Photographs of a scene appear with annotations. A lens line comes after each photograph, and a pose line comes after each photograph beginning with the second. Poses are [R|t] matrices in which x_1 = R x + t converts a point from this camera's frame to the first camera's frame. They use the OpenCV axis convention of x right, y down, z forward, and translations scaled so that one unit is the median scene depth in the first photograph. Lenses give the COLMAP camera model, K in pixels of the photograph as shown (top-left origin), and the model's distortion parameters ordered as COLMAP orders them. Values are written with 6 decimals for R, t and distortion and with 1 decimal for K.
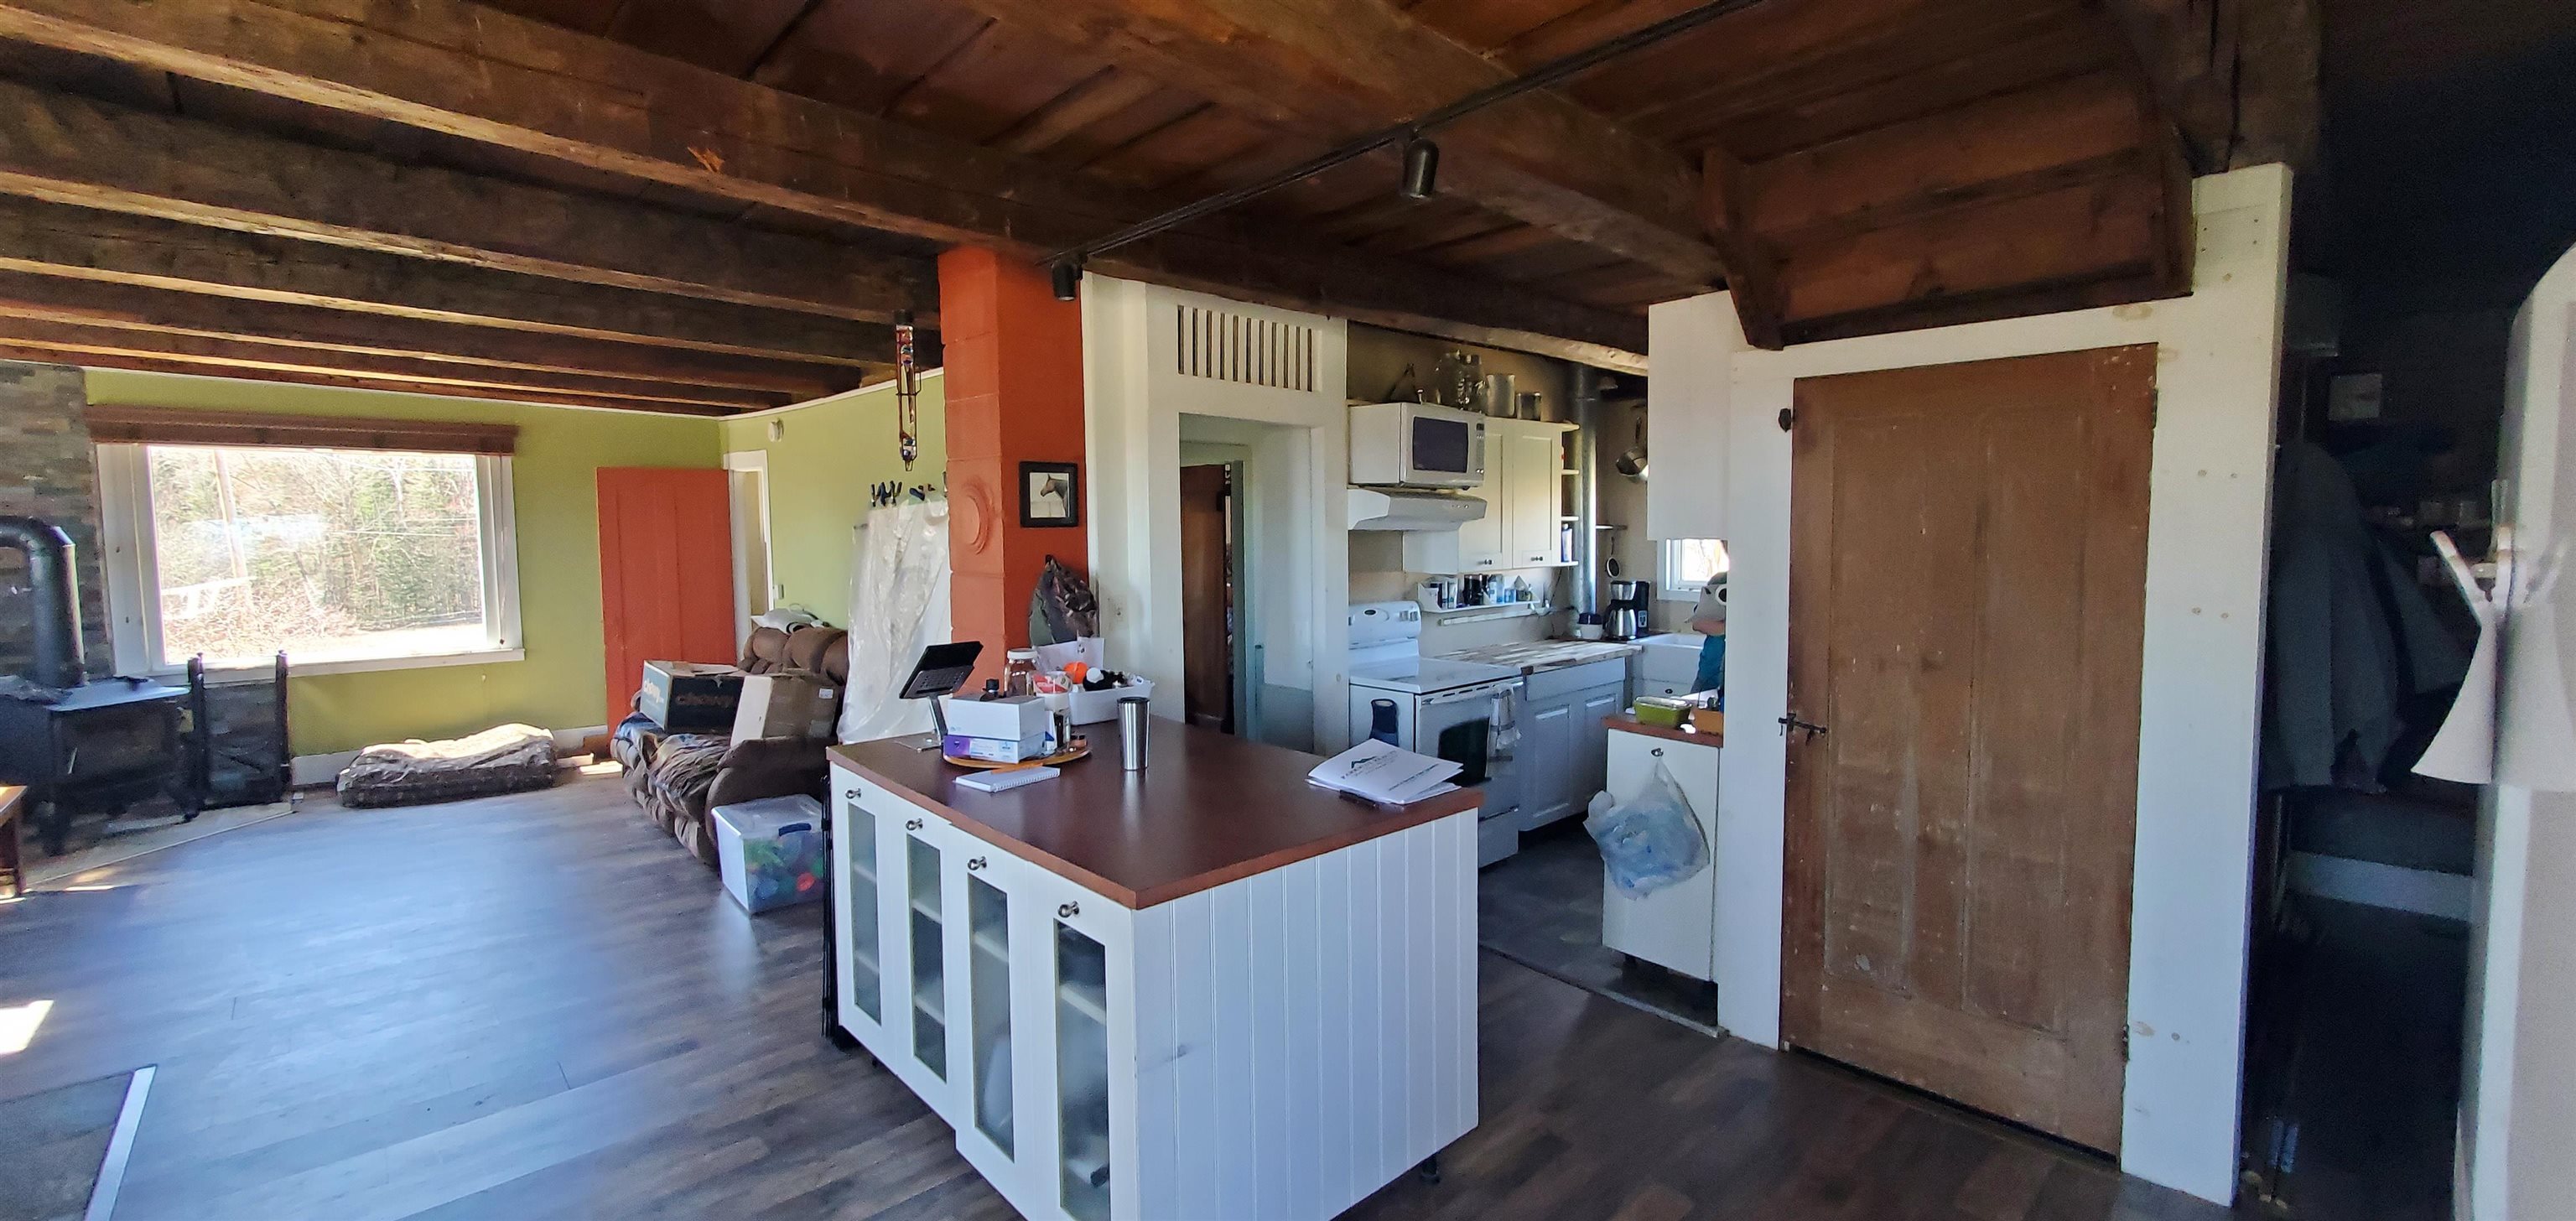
lens RADIAL K [[1022.1, 0, 1284.5], [0, 1022.1, 595.8], [0, 0, 1]] dist [0.002416, 0.000144]
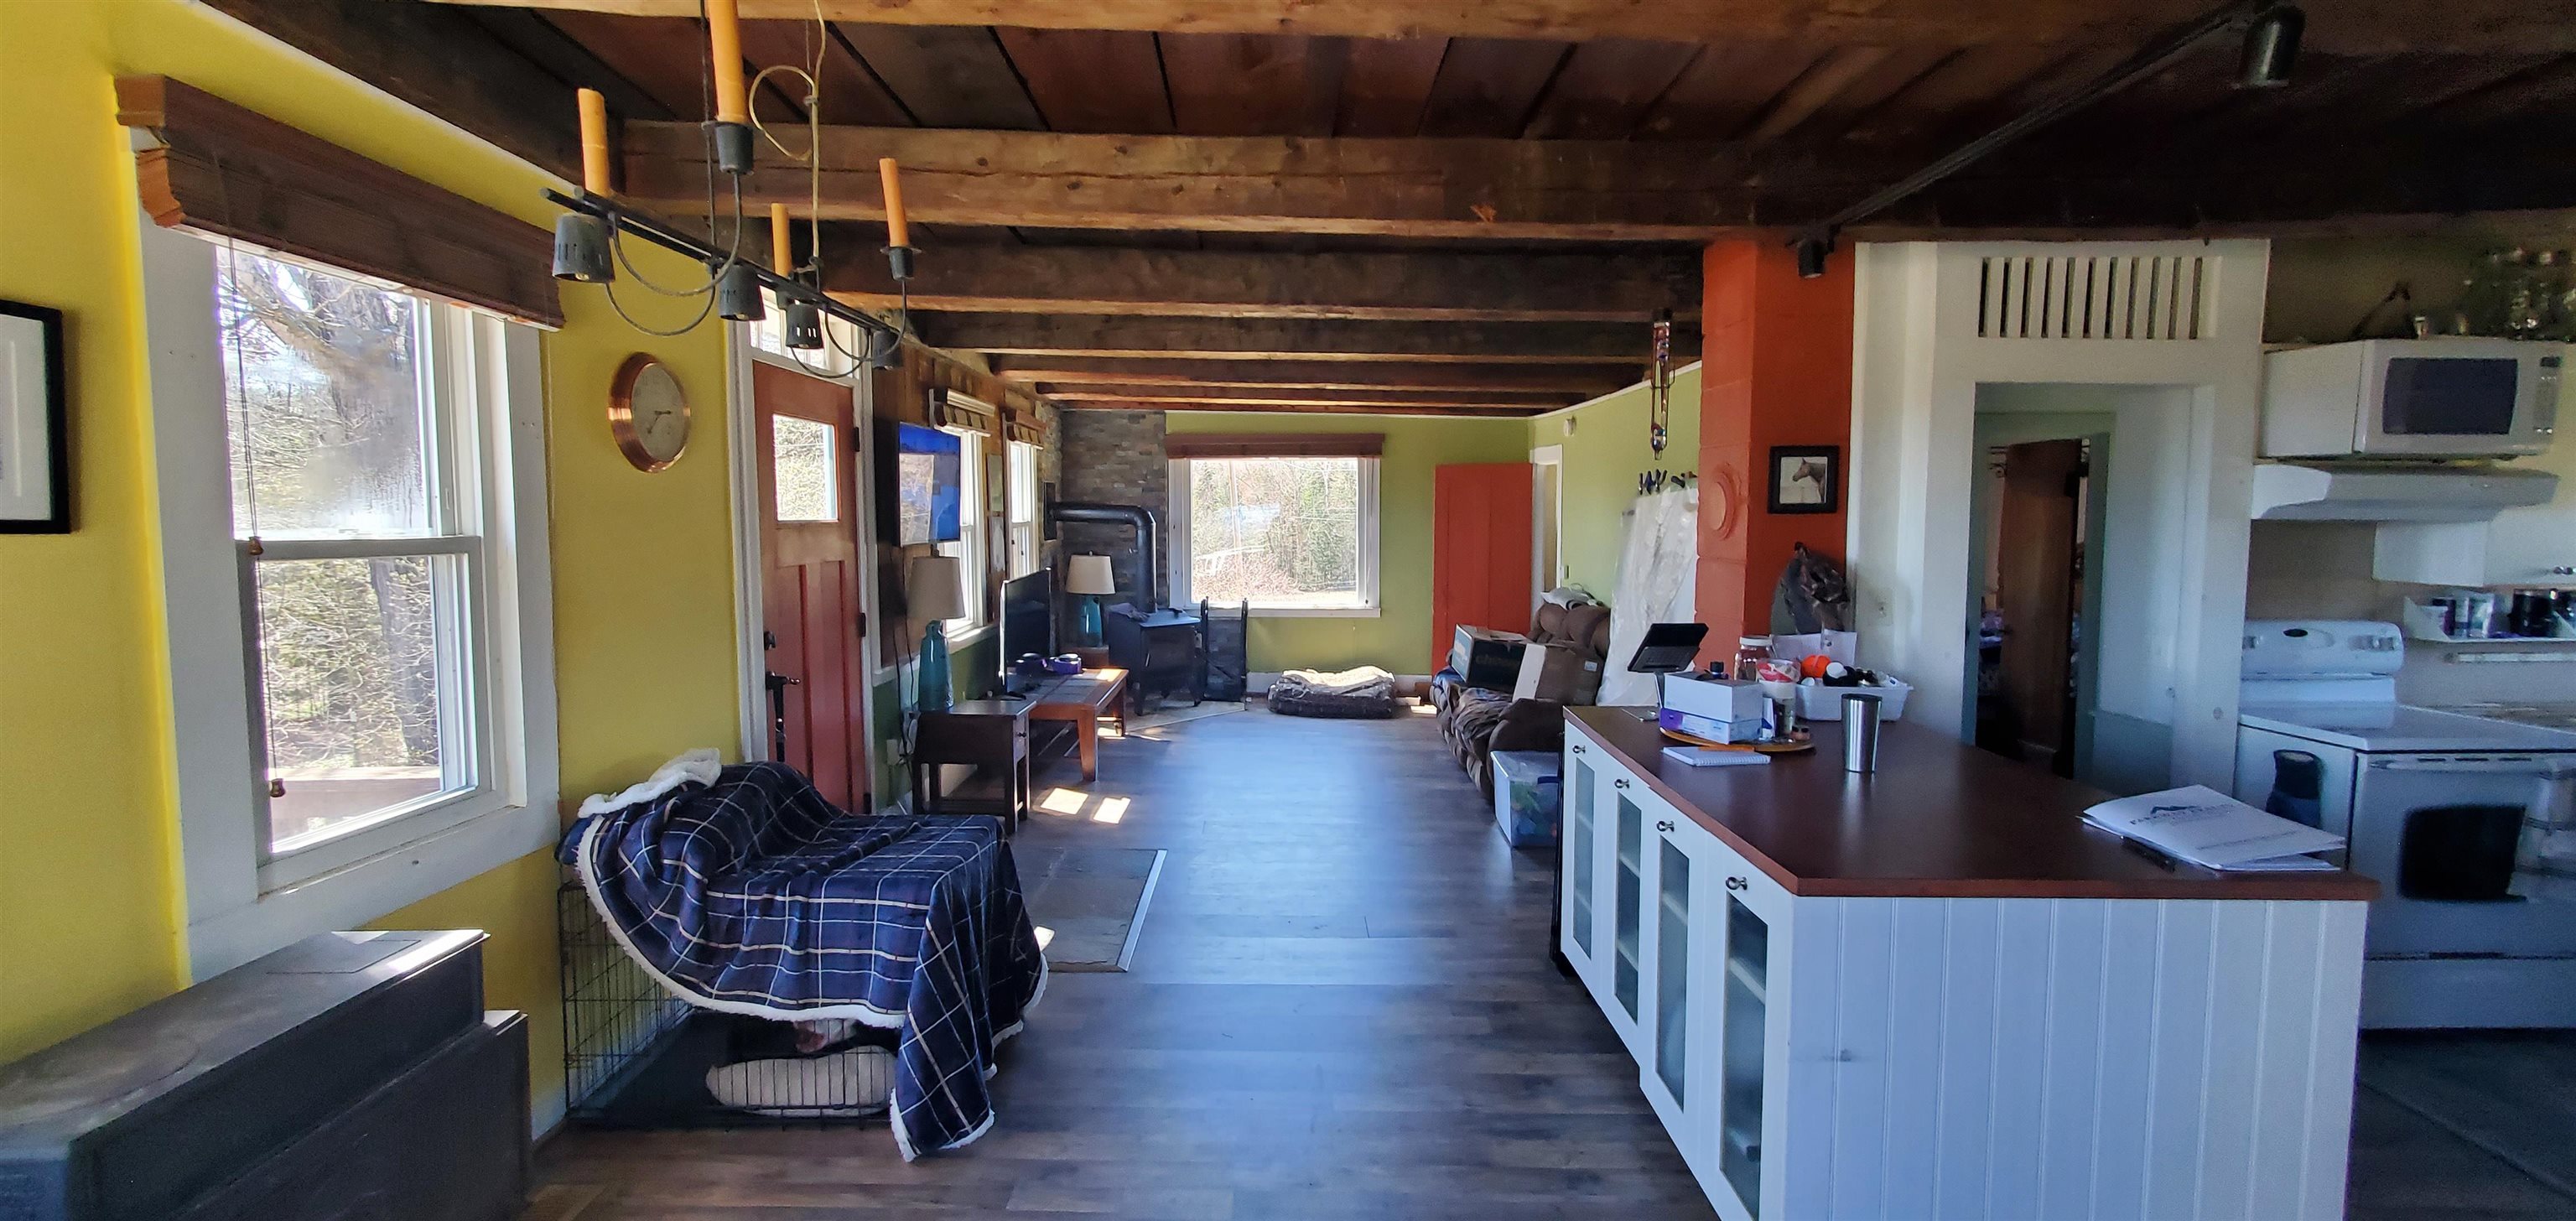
lens RADIAL K [[1022.1, 0, 1284.5], [0, 1022.1, 595.8], [0, 0, 1]] dist [0.002416, 0.000144]
pose [[0.731083, 0.057696, -0.679844, 0.060170], [-0.050135, 0.998267, 0.030806, 0.004040], [0.680444, 0.011562, 0.732709, -0.029720]]
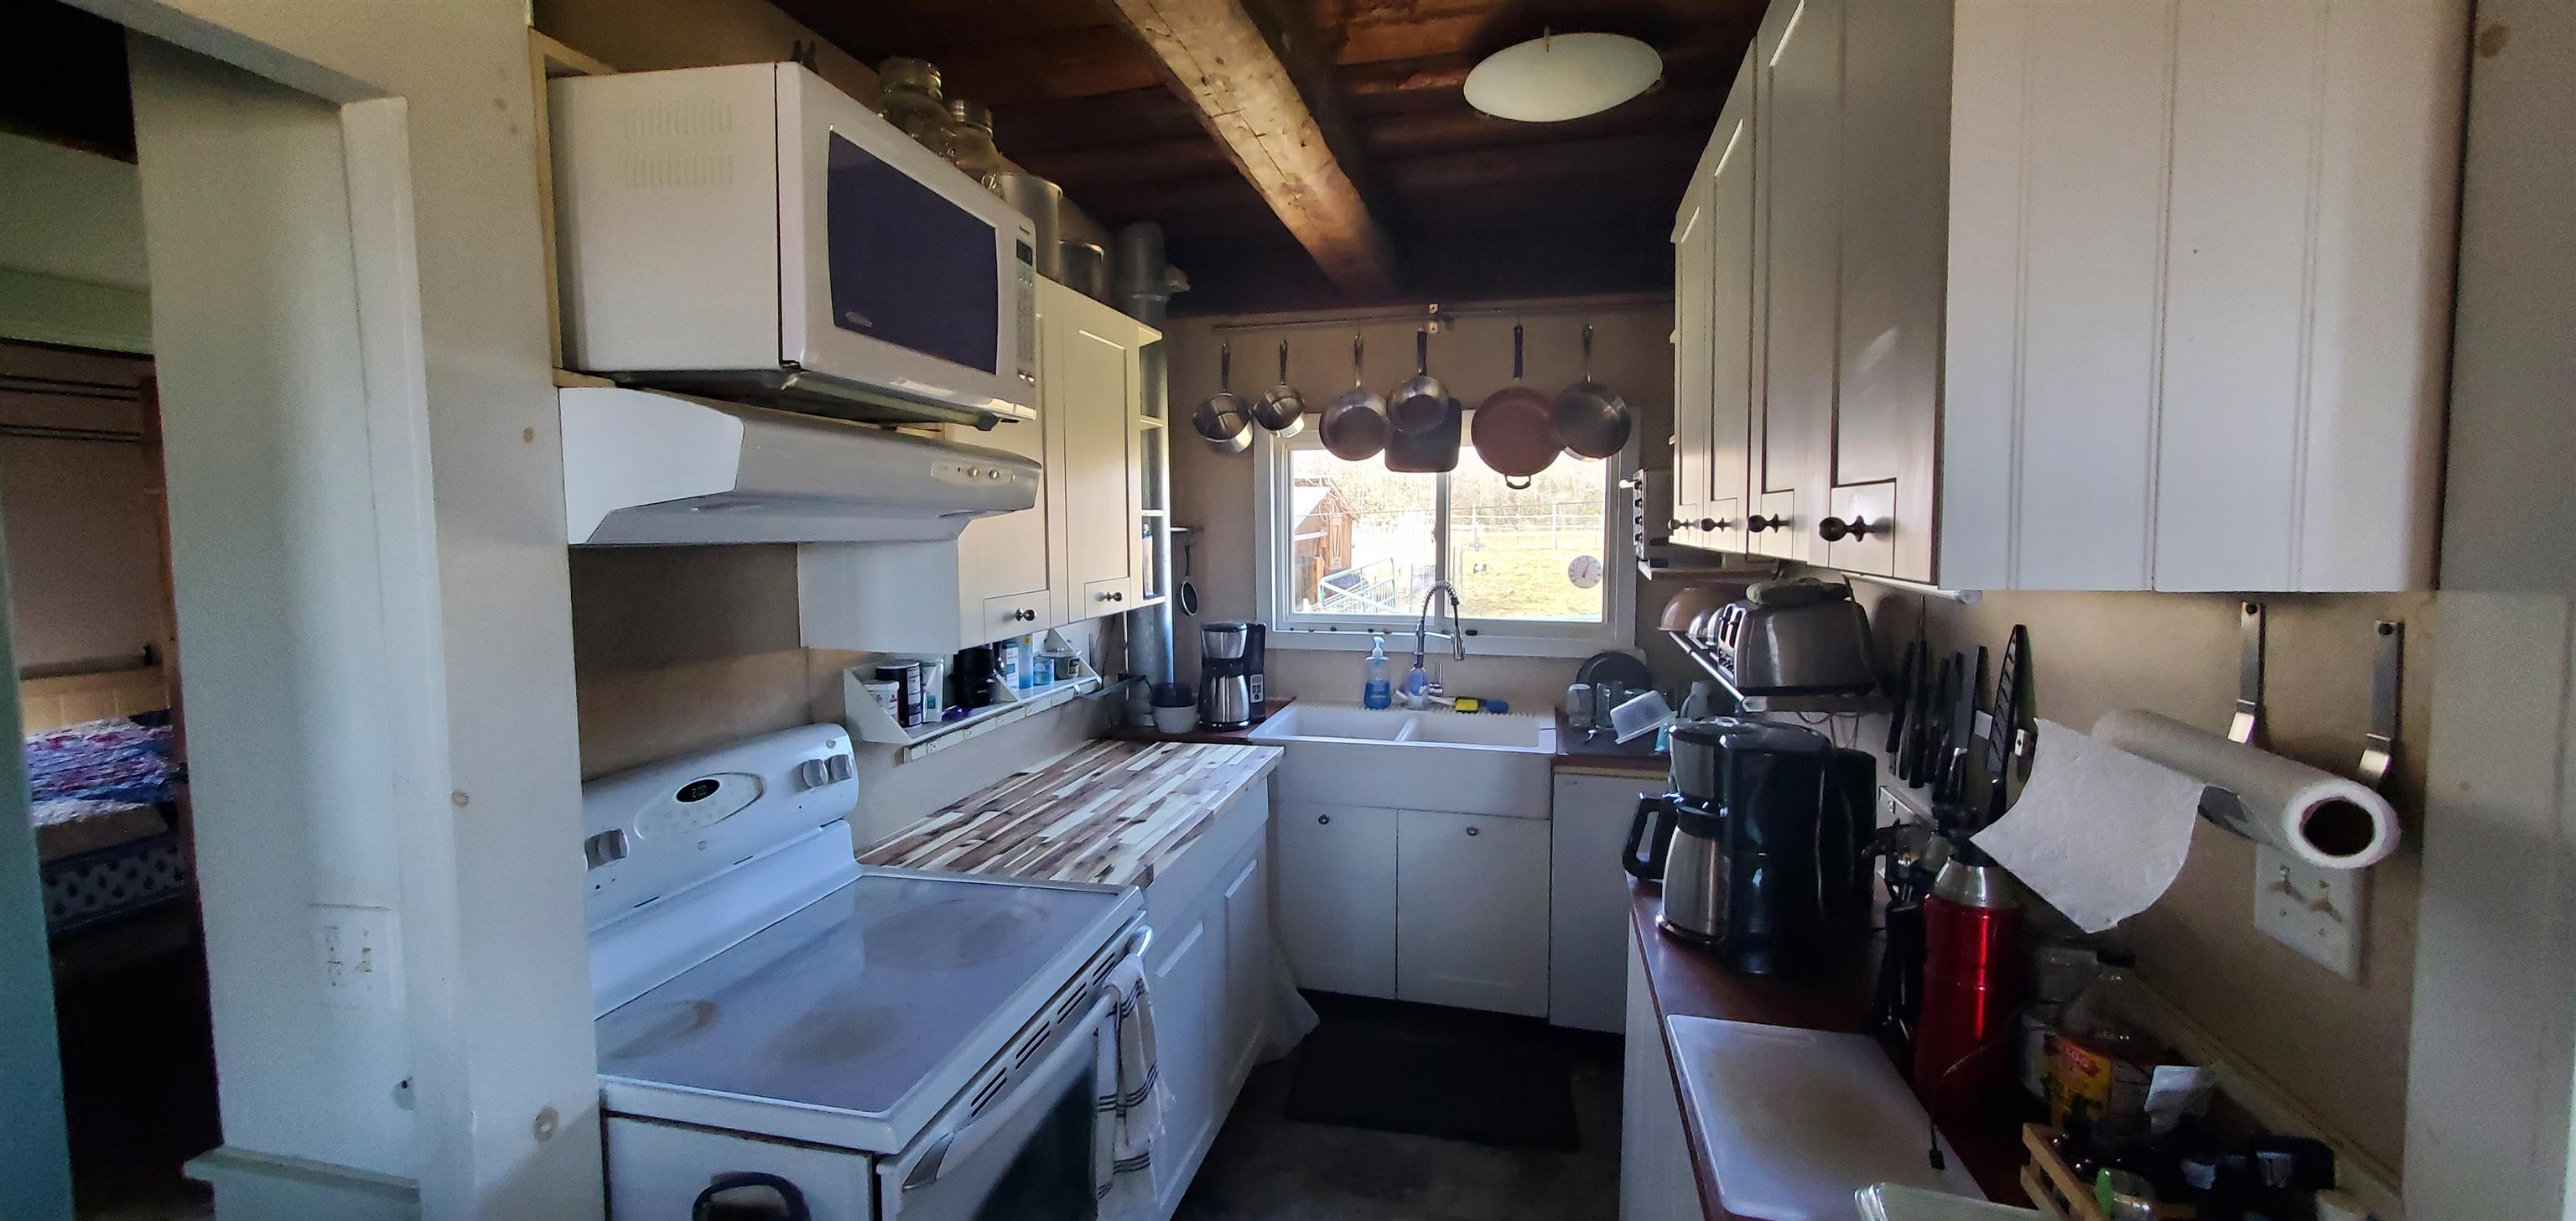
lens RADIAL K [[1022.1, 0, 1284.5], [0, 1022.1, 595.8], [0, 0, 1]] dist [0.002416, 0.000144]
pose [[0.843169, -0.034495, 0.536541, 0.078708], [0.034654, 0.999351, 0.009791, -0.049598], [-0.536531, 0.010337, 0.843817, 0.712500]]
